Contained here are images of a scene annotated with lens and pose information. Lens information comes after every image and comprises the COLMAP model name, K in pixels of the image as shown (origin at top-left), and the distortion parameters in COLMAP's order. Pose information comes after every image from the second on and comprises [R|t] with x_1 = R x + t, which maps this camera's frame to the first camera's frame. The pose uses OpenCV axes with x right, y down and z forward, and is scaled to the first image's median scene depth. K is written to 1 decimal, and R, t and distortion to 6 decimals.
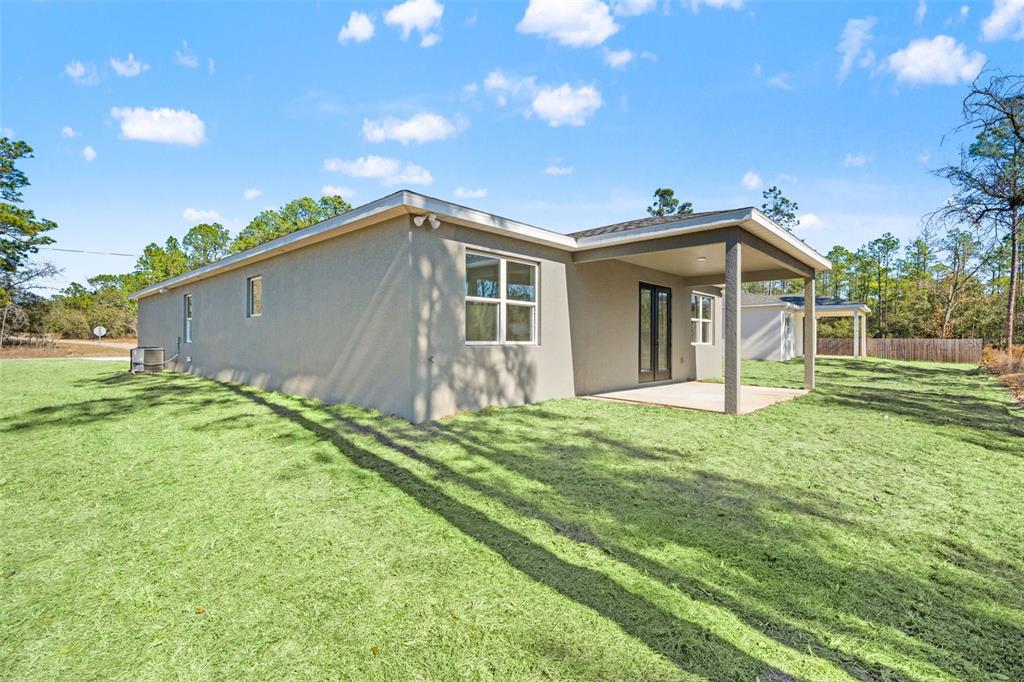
lens RADIAL K [[444.3, 0, 511.0], [0, 444.3, 339.4], [0, 0, 1]] dist [-0.000303, 0.000125]
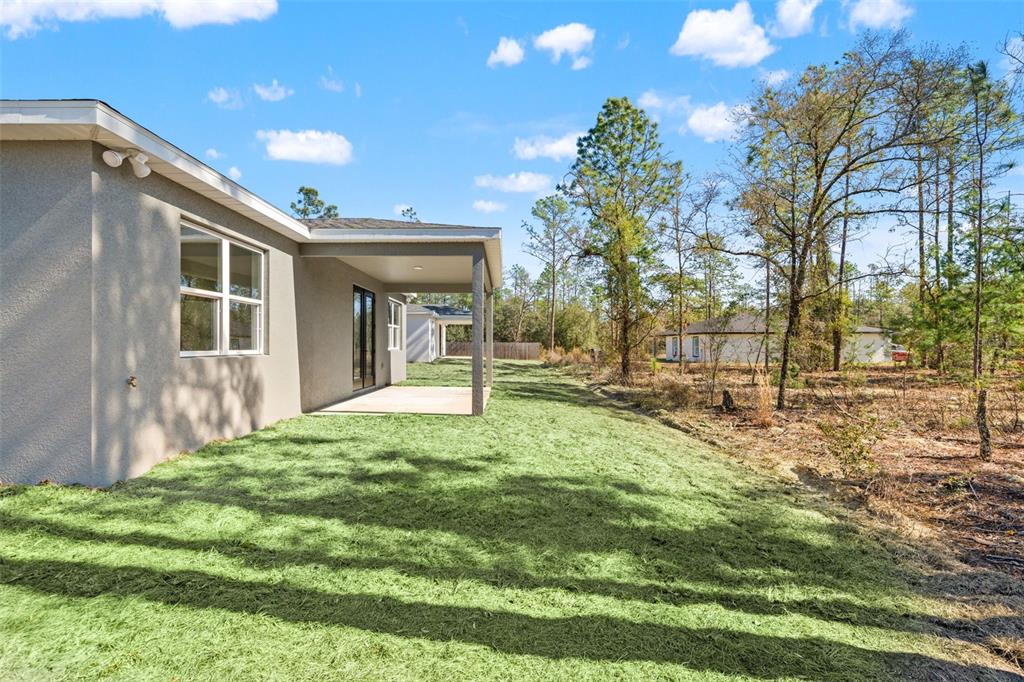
lens RADIAL K [[444.3, 0, 510.6], [0, 444.3, 341.9], [0, 0, 1]] dist [-0.000303, 0.000125]
pose [[0.747697, 0.001448, 0.664038, -0.175610], [0.001017, 0.999994, -0.003326, -0.007894], [-0.664039, 0.003162, 0.747691, 0.148473]]
